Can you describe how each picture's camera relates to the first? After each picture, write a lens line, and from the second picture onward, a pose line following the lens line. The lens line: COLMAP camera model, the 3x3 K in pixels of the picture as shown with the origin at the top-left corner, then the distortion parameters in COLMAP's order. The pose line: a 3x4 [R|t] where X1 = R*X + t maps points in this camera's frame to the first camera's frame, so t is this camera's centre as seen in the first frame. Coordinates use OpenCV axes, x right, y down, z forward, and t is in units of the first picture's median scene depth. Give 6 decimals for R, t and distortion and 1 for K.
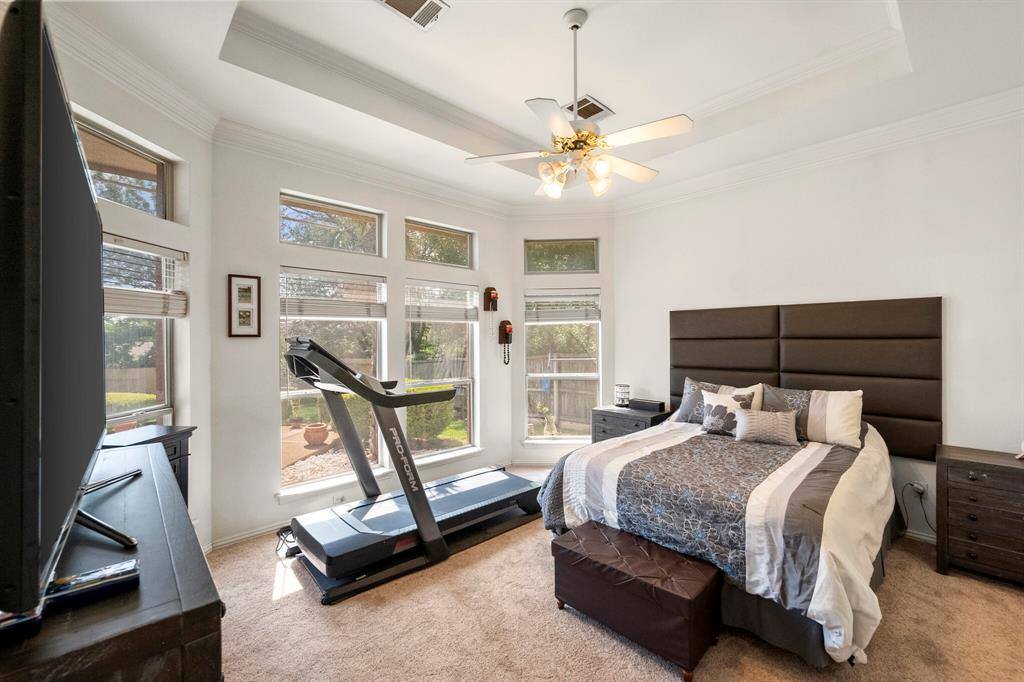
lens RADIAL K [[416.8, 0, 513.4], [0, 416.8, 338.8], [0, 0, 1]] dist [-0.001467, -0.000033]
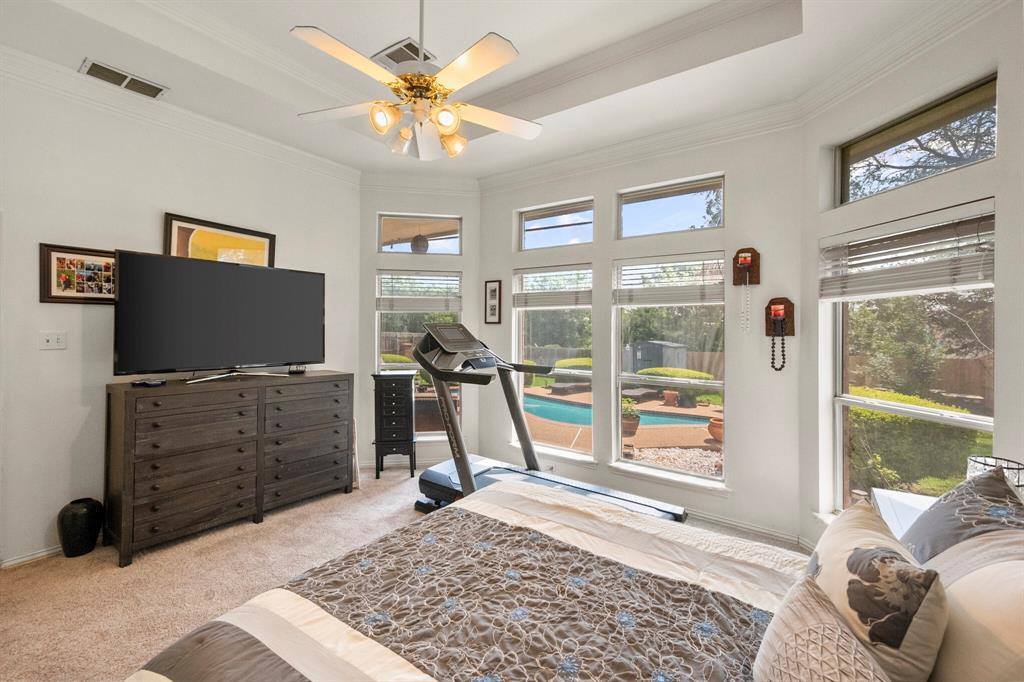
lens RADIAL K [[440.4, 0, 498.7], [0, 440.4, 328.0], [0, 0, 1]] dist [0.000364, -0.000183]
pose [[0.175105, 0.005793, -0.984533, 0.629806], [-0.011267, 0.999929, 0.003879, 0.002648], [0.984485, 0.010414, 0.175157, 0.569154]]
